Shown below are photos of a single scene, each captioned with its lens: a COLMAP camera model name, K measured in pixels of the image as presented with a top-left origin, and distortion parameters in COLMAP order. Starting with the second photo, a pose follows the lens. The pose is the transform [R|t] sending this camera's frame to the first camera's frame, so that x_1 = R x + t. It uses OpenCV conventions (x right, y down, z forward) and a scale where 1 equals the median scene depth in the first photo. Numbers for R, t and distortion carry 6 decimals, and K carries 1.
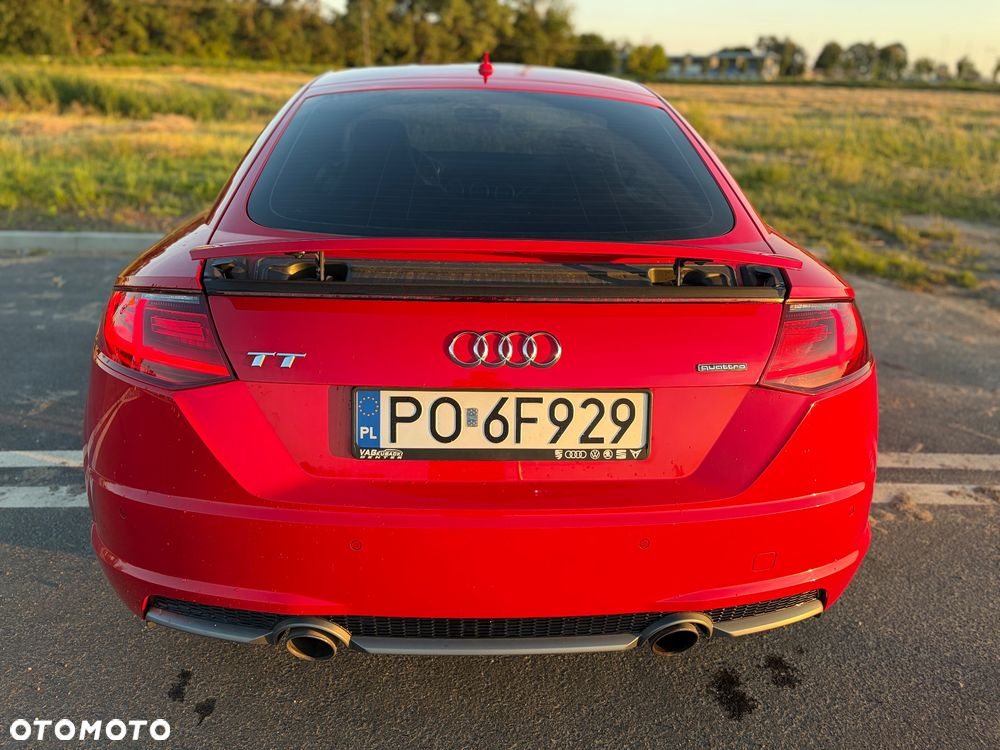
lens RADIAL K [[785.1, 0, 499.3], [0, 785.1, 349.3], [0, 0, 1]] dist [0.015664, -0.001362]
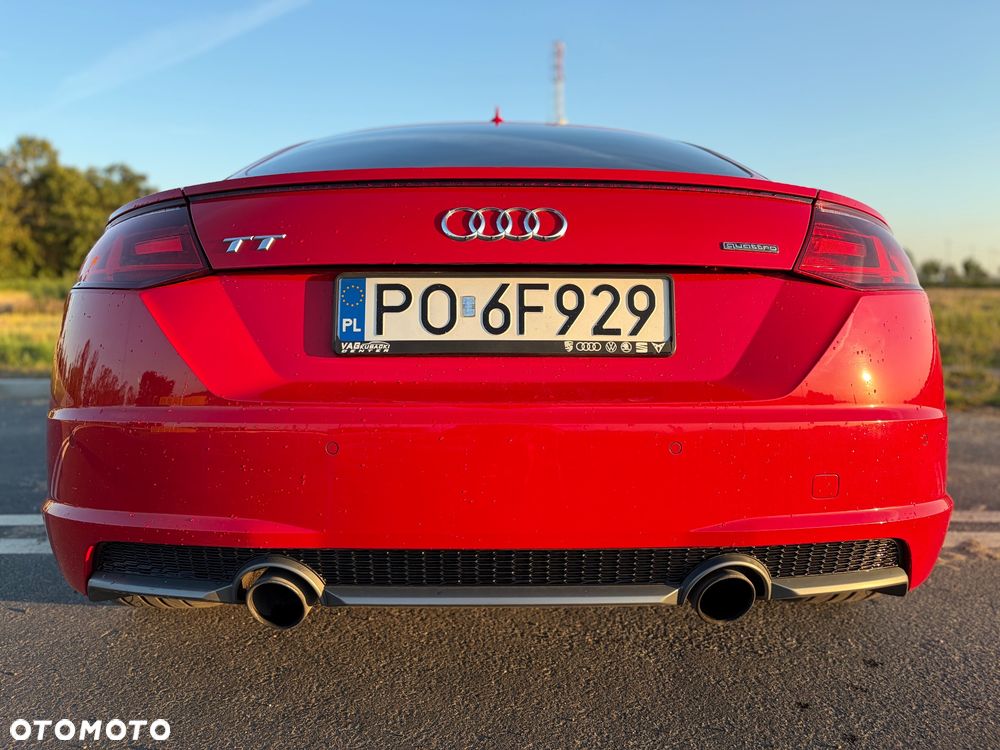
lens RADIAL K [[779.3, 0, 494.0], [0, 779.3, 377.4], [0, 0, 1]] dist [-0.001714, -0.000890]
pose [[0.998907, -0.020984, -0.041757, 0.028365], [0.012635, 0.981511, -0.190988, 0.330565], [0.044992, 0.190252, 0.980704, 0.157852]]
